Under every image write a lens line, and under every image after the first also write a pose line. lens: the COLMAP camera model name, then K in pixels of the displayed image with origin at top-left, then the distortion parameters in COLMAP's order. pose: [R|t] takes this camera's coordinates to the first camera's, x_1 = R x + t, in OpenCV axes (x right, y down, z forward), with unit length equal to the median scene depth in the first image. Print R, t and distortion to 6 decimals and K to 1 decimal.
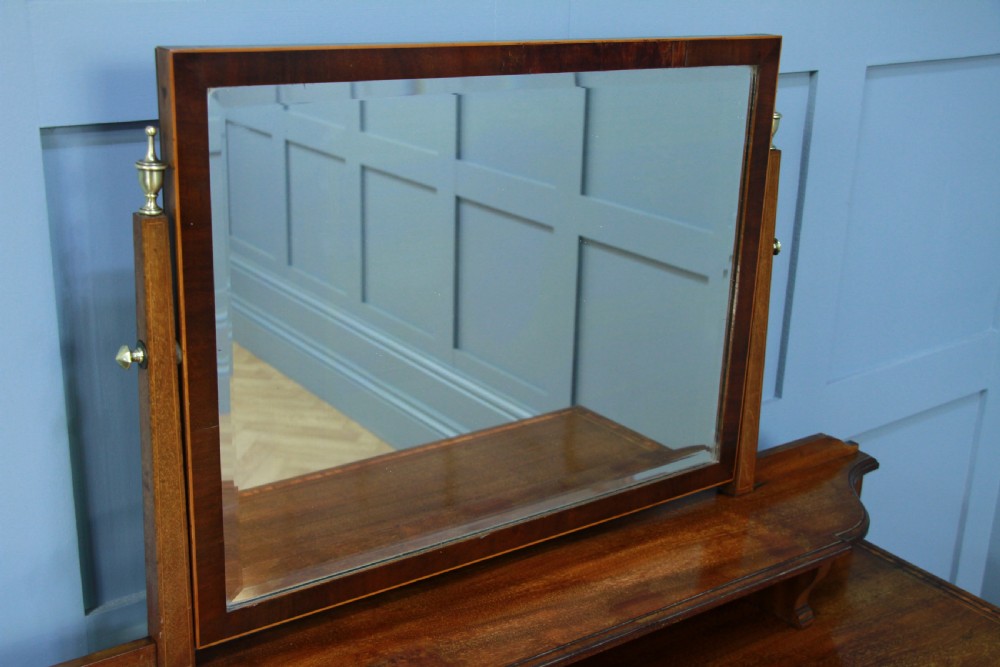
lens RADIAL K [[1212.3, 0, 497.5], [0, 1212.3, 341.8], [0, 0, 1]] dist [-0.007754, 0.000000]
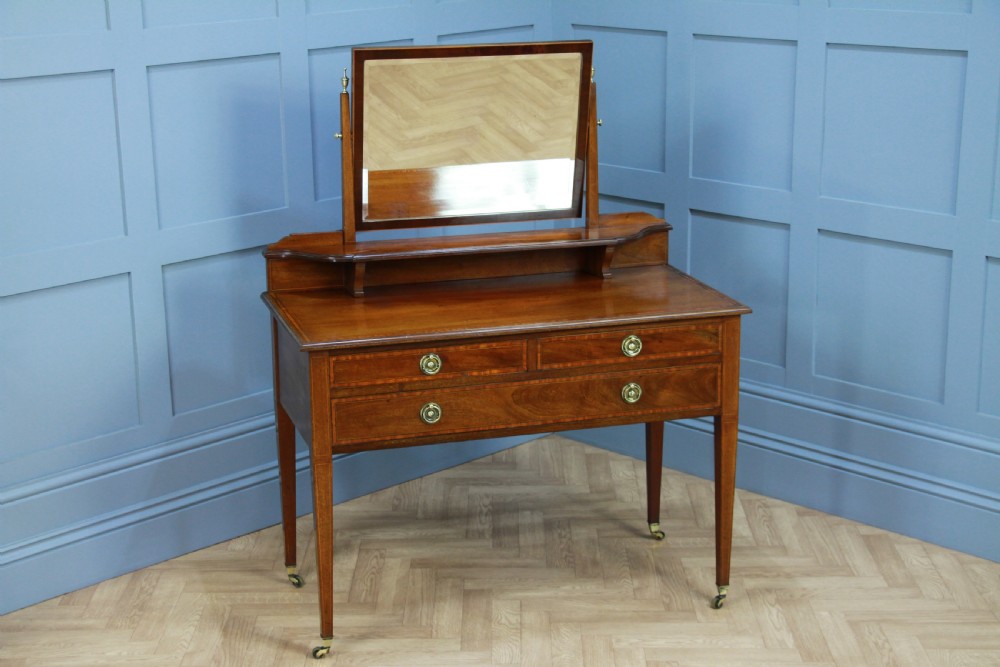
lens RADIAL K [[1742.9, 0, 500.3], [0, 1742.9, 346.5], [0, 0, 1]] dist [0.174487, 0.000000]
pose [[0.943058, 0.037829, -0.330471, 1.592666], [-0.061700, 0.996165, -0.062042, 0.787440], [0.326857, 0.078899, 0.941775, -3.085486]]
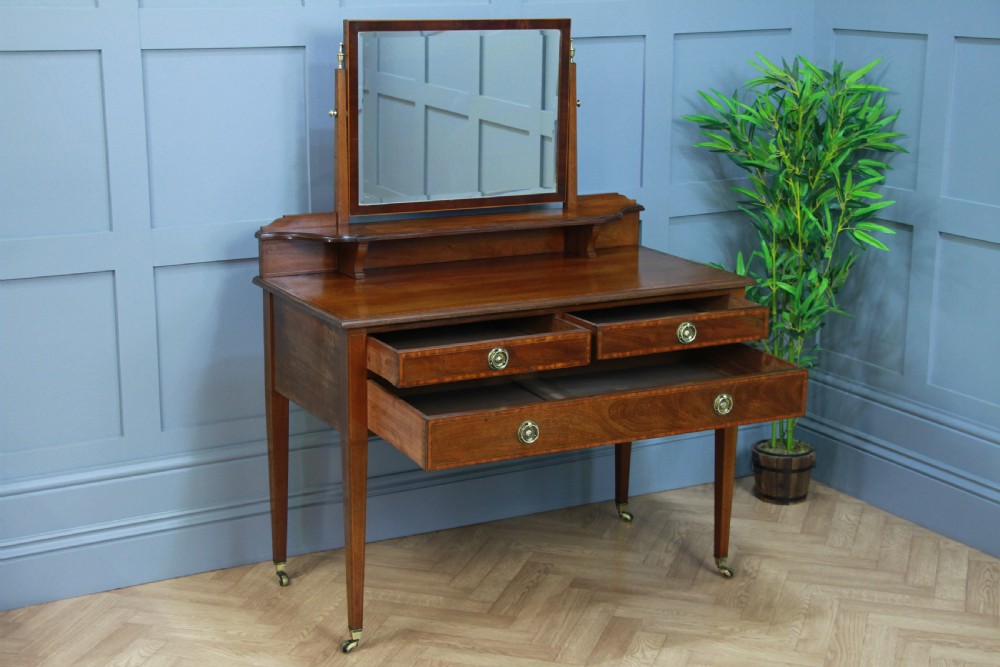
lens RADIAL K [[1659.3, 0, 499.2], [0, 1659.3, 344.4], [0, 0, 1]] dist [0.130357, 0.000000]
pose [[0.990924, 0.003744, -0.134373, 0.680609], [-0.016433, 0.995489, -0.093447, 0.946476], [0.133417, 0.094807, 0.986515, -3.011774]]
